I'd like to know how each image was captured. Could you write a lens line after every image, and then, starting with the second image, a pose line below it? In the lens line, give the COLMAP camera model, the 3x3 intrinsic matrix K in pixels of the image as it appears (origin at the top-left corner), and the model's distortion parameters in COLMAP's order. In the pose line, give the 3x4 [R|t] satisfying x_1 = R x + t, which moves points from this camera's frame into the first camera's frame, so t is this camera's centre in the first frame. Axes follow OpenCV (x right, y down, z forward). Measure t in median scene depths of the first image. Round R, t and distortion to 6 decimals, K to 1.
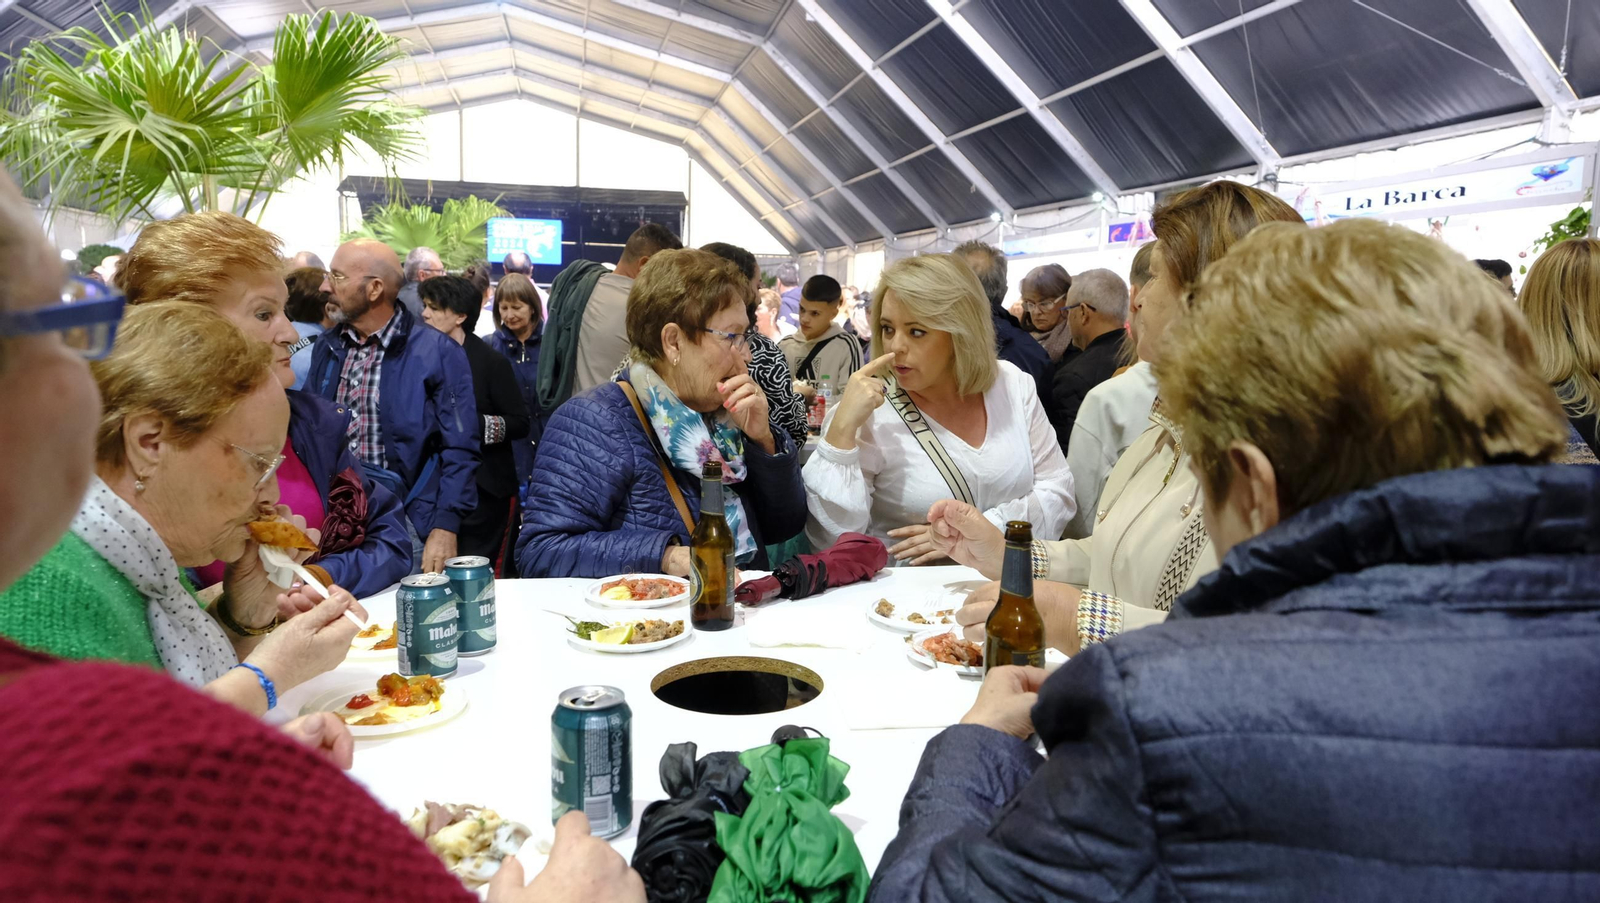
lens RADIAL K [[1083.2, 0, 806.0], [0, 1083.2, 448.4], [0, 0, 1]] dist [-0.032621, 0.024515]
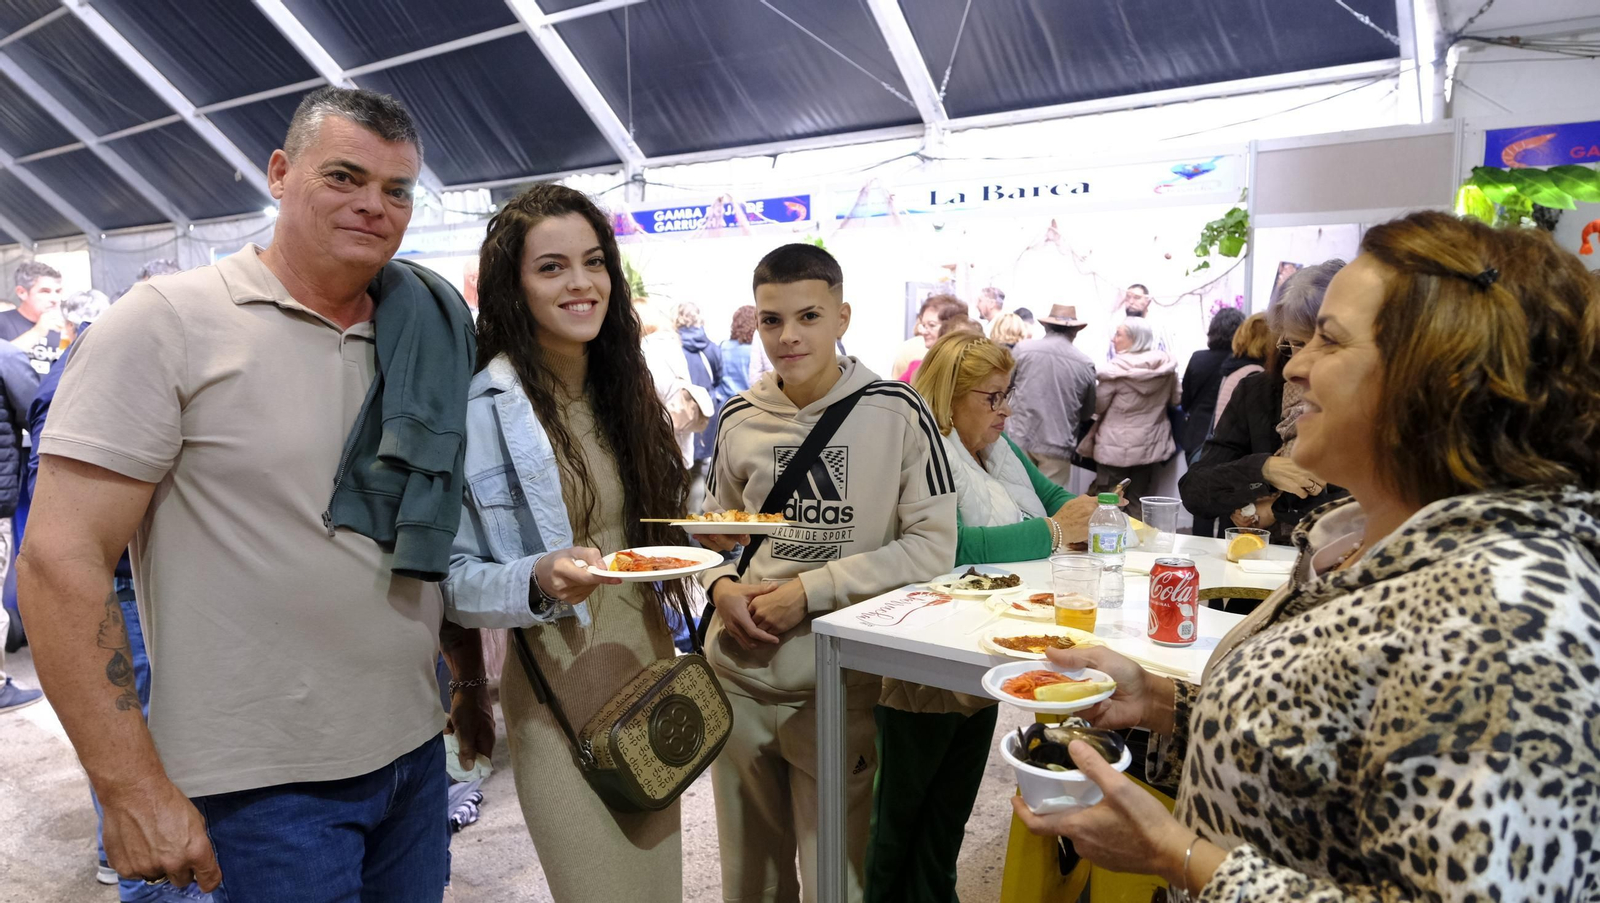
lens RADIAL K [[1083.2, 0, 806.0], [0, 1083.2, 448.4], [0, 0, 1]] dist [-0.032621, 0.024515]
pose [[0.767139, -0.091504, 0.634921, -0.088820], [0.096825, 0.994951, 0.026402, -0.029484], [-0.634131, 0.041222, 0.772126, 0.206552]]
